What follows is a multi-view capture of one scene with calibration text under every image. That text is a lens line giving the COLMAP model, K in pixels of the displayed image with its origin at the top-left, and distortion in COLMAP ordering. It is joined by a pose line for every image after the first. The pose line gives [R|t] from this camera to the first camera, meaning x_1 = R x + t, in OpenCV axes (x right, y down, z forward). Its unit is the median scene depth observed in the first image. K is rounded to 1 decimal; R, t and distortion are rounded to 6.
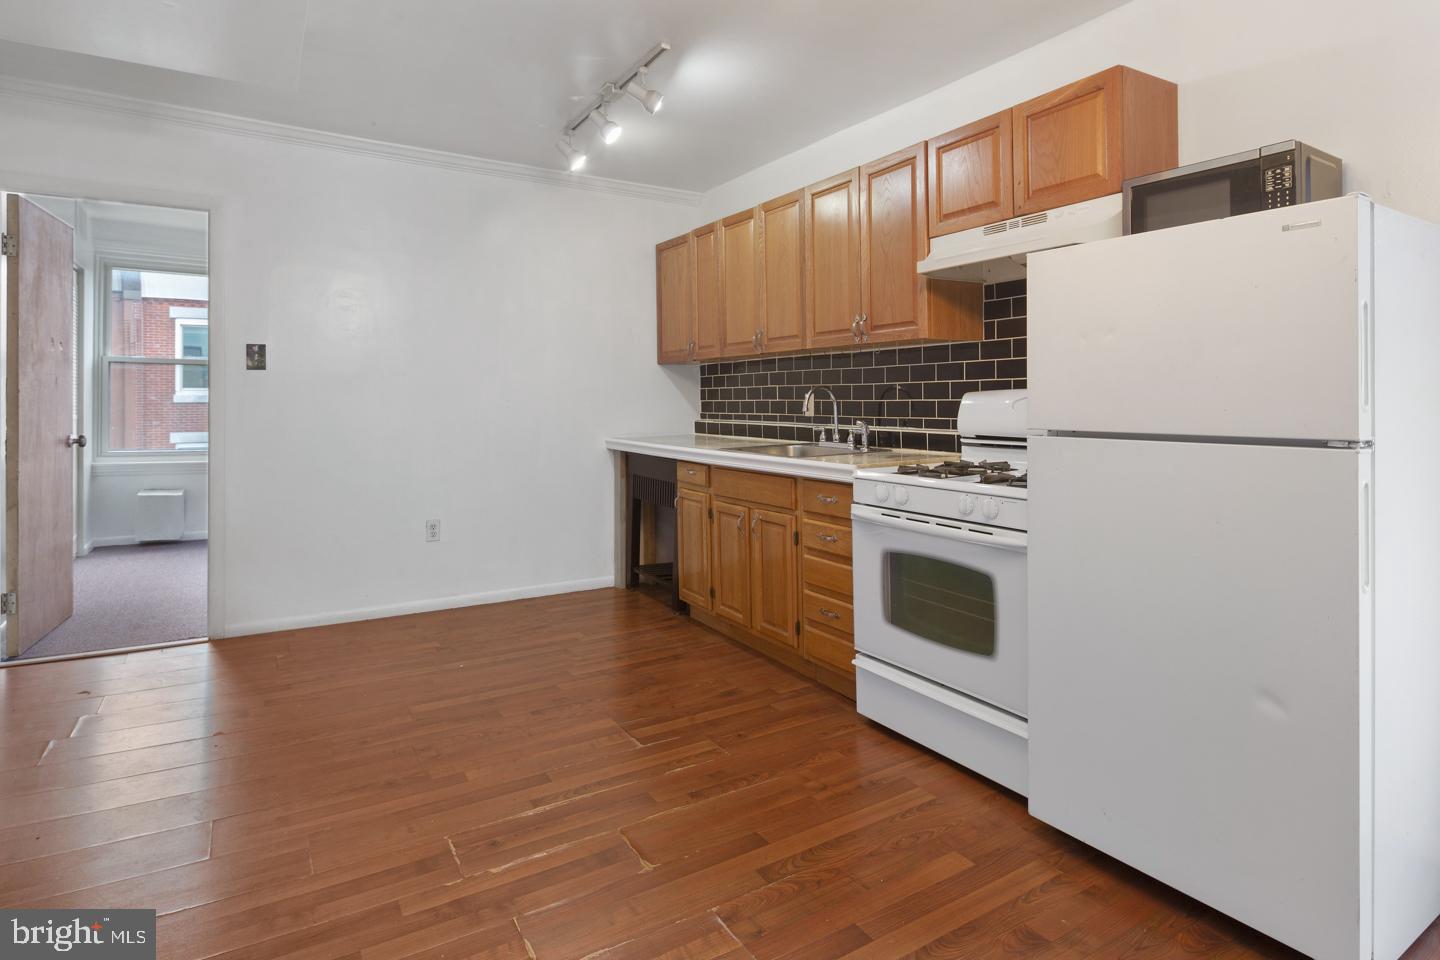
lens RADIAL K [[707.4, 0, 717.4], [0, 707.4, 471.6], [0, 0, 1]] dist [-0.005121, -0.000042]
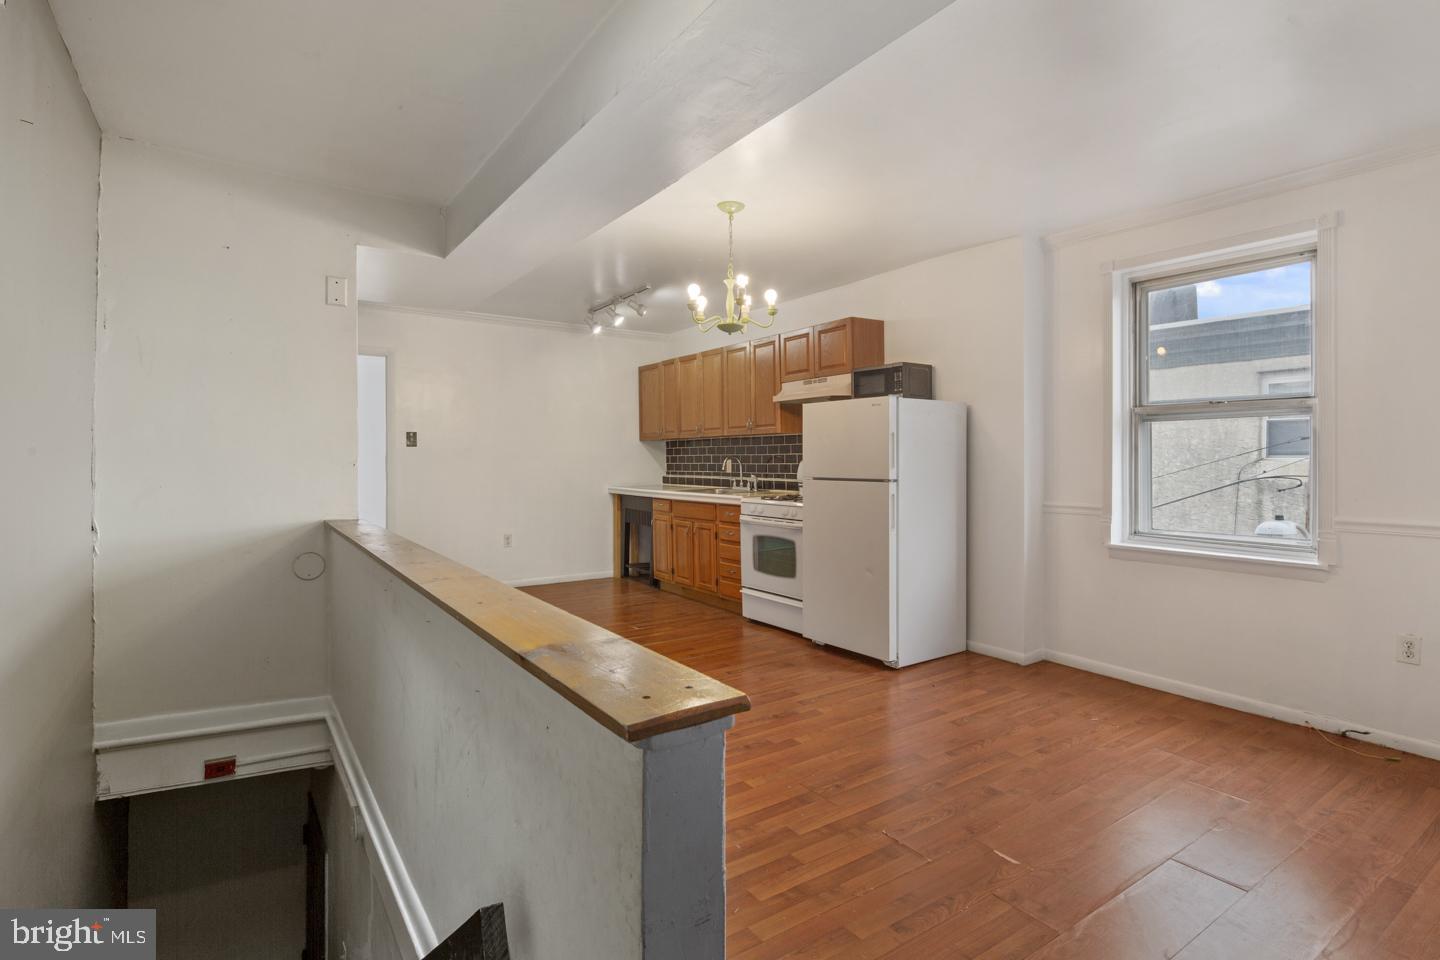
lens RADIAL K [[707.4, 0, 715.1], [0, 707.4, 472.8], [0, 0, 1]] dist [-0.005121, -0.000042]
pose [[0.999009, -0.001707, 0.044476, 0.021047], [0.005303, 0.996711, -0.080860, 0.069504], [-0.044192, 0.081016, 0.995733, -0.811403]]
